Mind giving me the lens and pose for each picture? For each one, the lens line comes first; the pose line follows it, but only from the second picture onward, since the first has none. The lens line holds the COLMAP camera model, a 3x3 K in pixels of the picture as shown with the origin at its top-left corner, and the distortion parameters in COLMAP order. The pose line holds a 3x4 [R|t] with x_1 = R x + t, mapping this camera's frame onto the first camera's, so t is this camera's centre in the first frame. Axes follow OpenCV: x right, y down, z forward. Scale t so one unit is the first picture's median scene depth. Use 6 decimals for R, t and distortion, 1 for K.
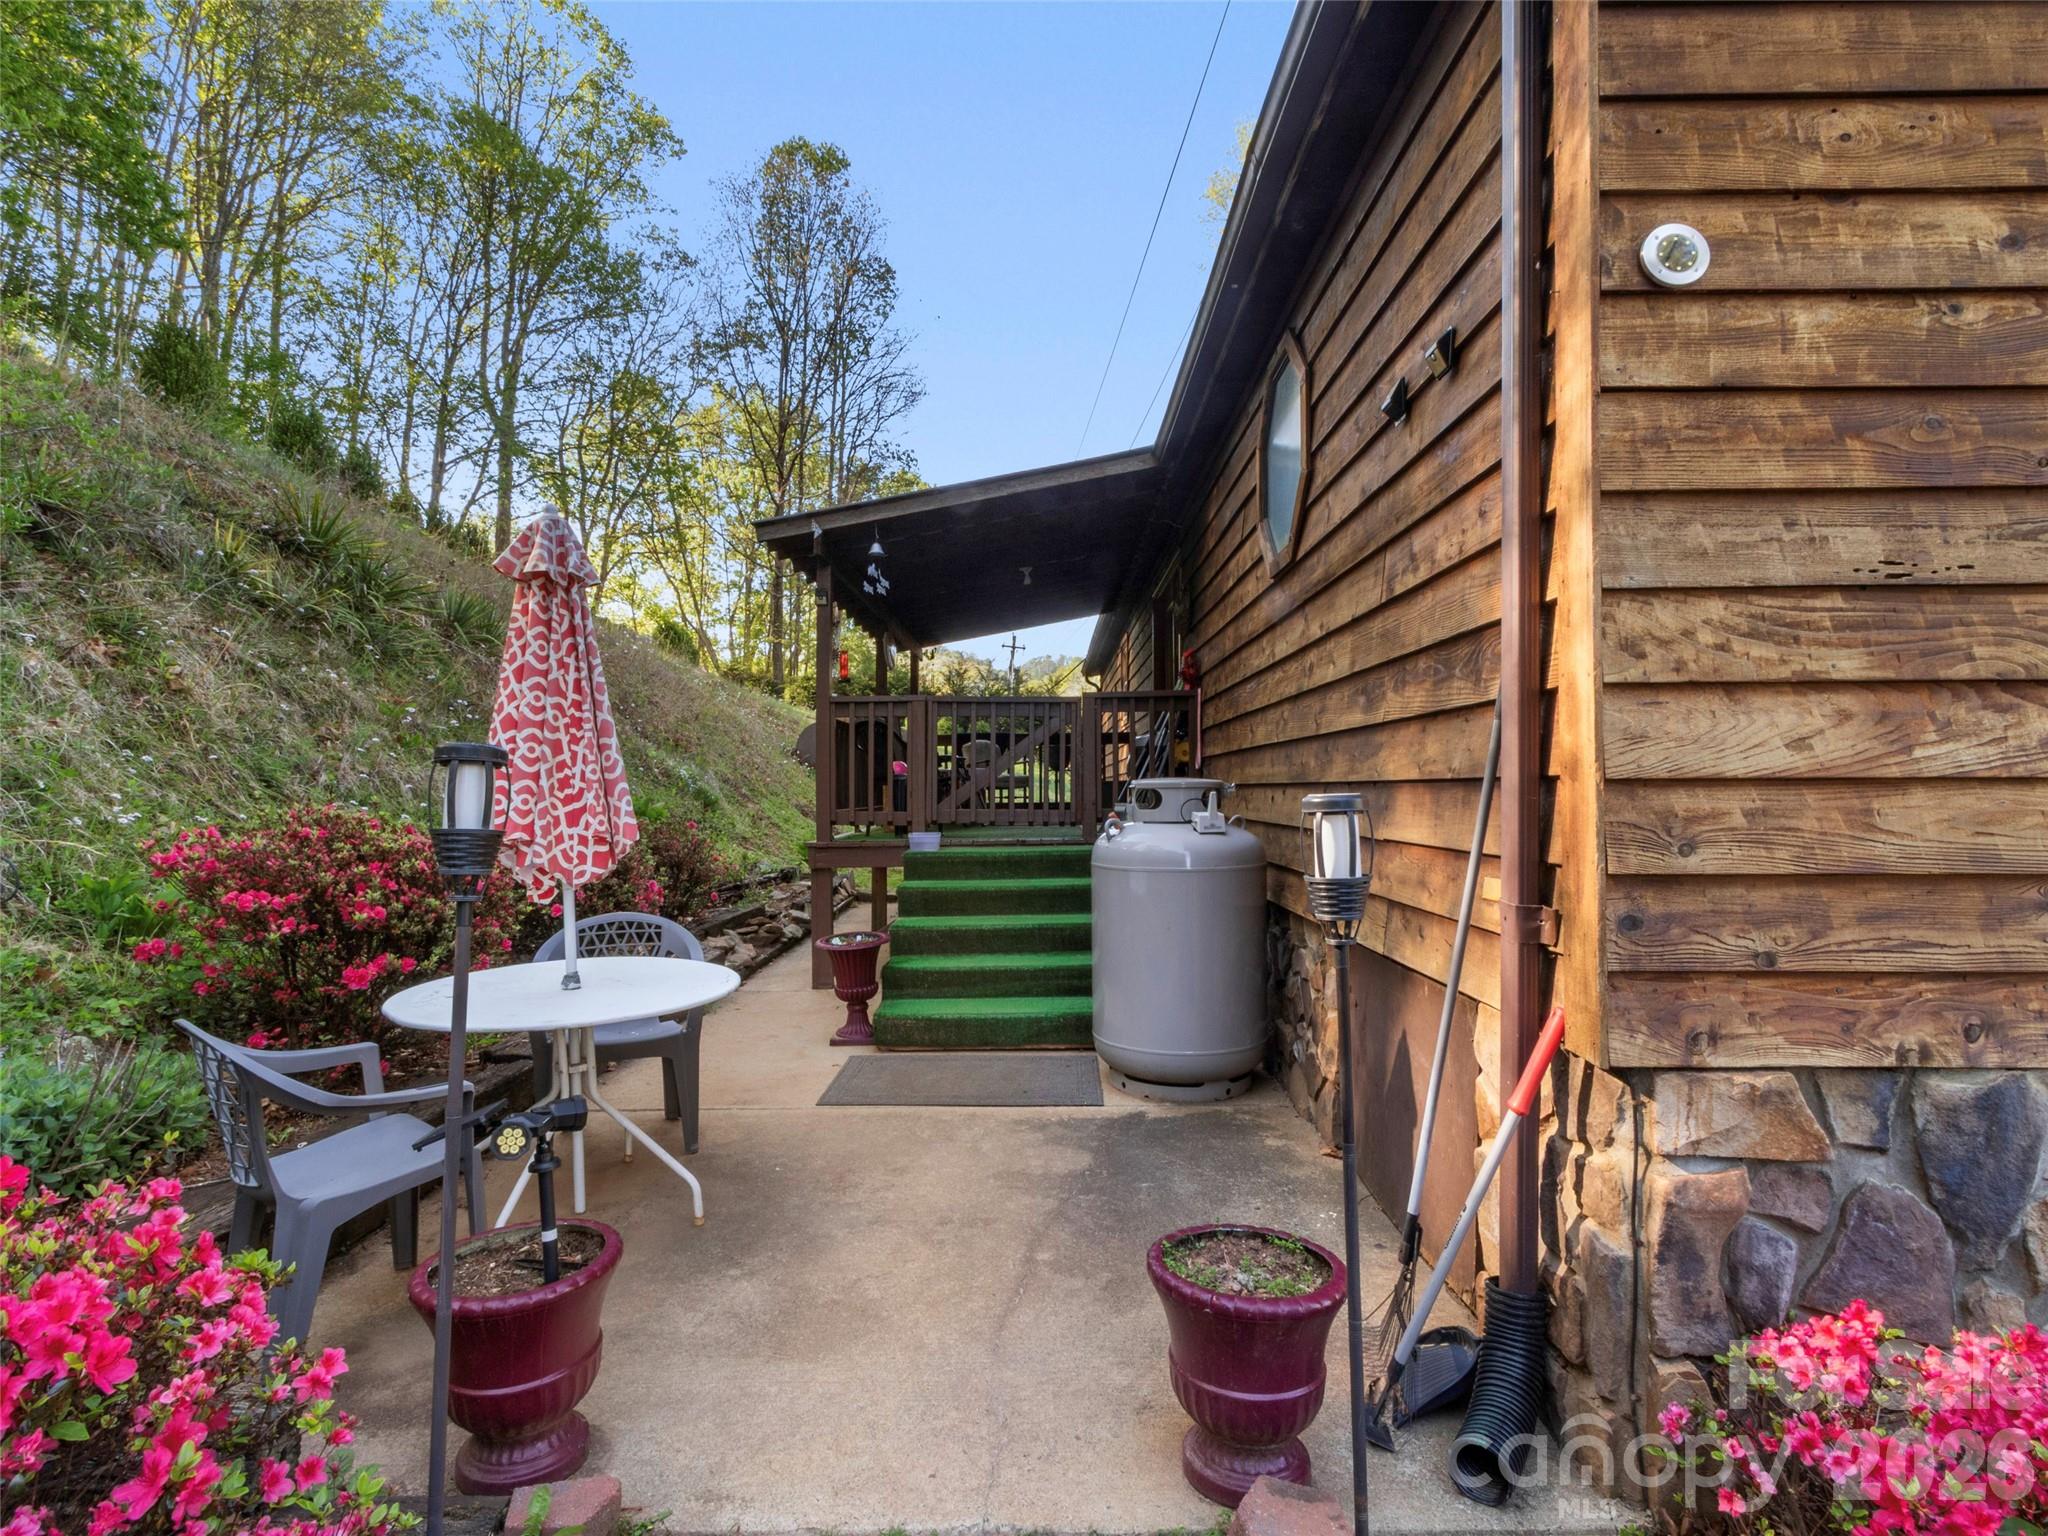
lens RADIAL K [[1064.4, 0, 1028.4], [0, 1064.4, 775.1], [0, 0, 1]] dist [0.009302, -0.005147]
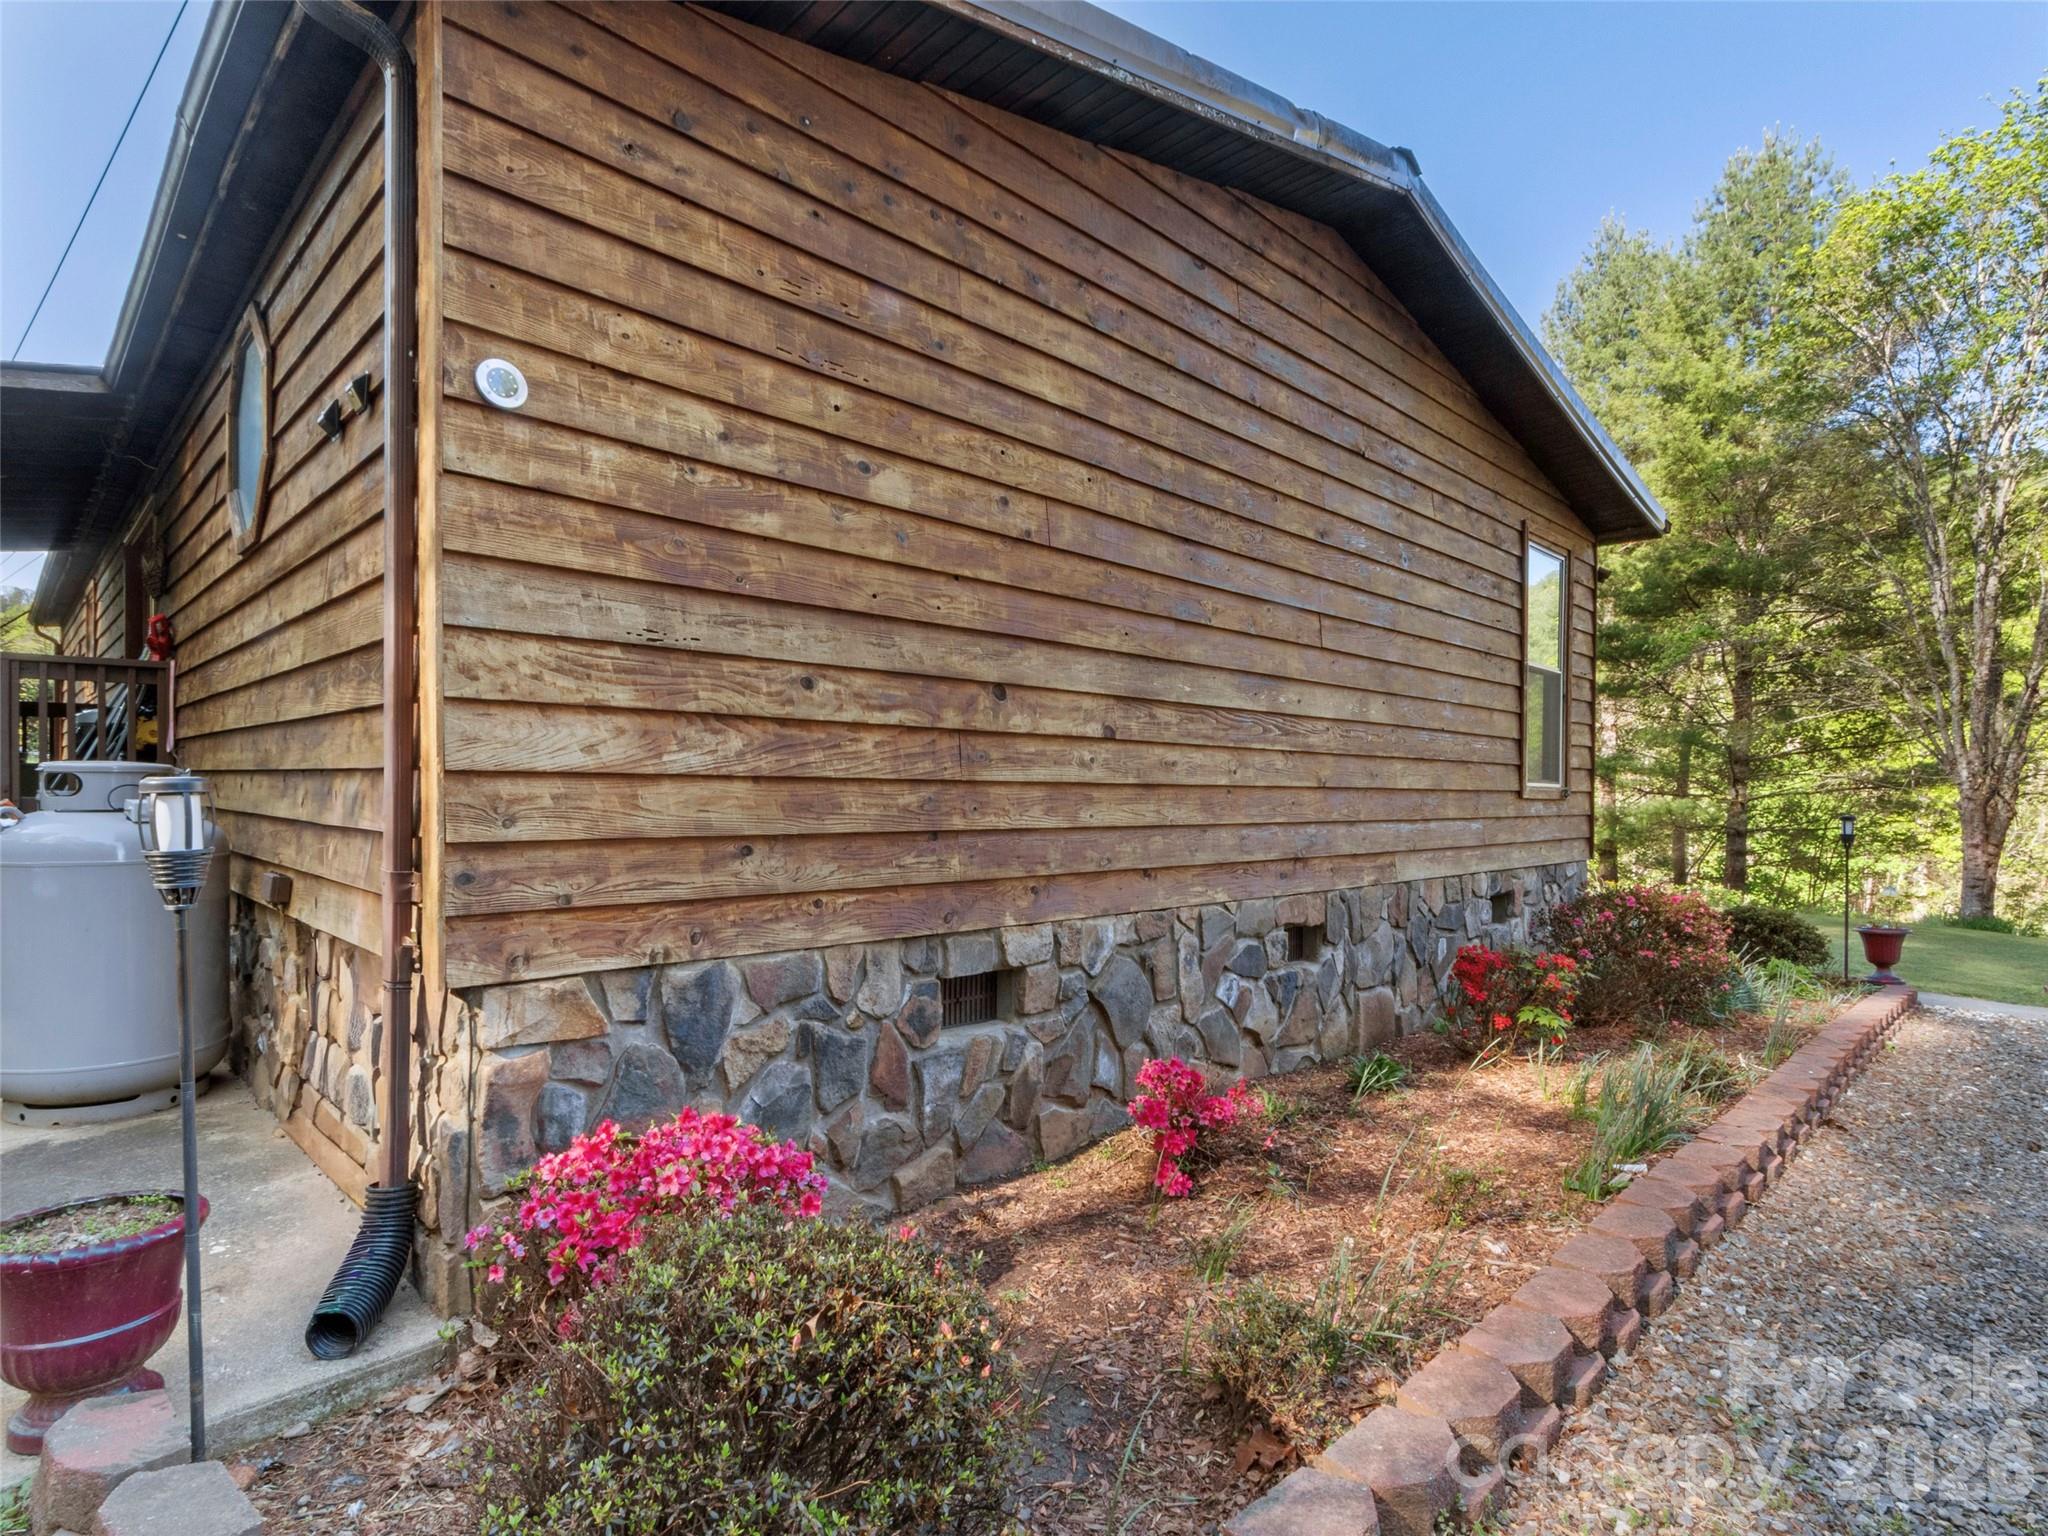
lens RADIAL K [[1064.4, 0, 1033.8], [0, 1064.4, 797.7], [0, 0, 1]] dist [0.009302, -0.005147]
pose [[0.702939, 0.006243, 0.711223, 0.118309], [-0.025070, 0.999558, 0.016004, -0.001473], [-0.710808, -0.029080, 0.702785, -0.434481]]
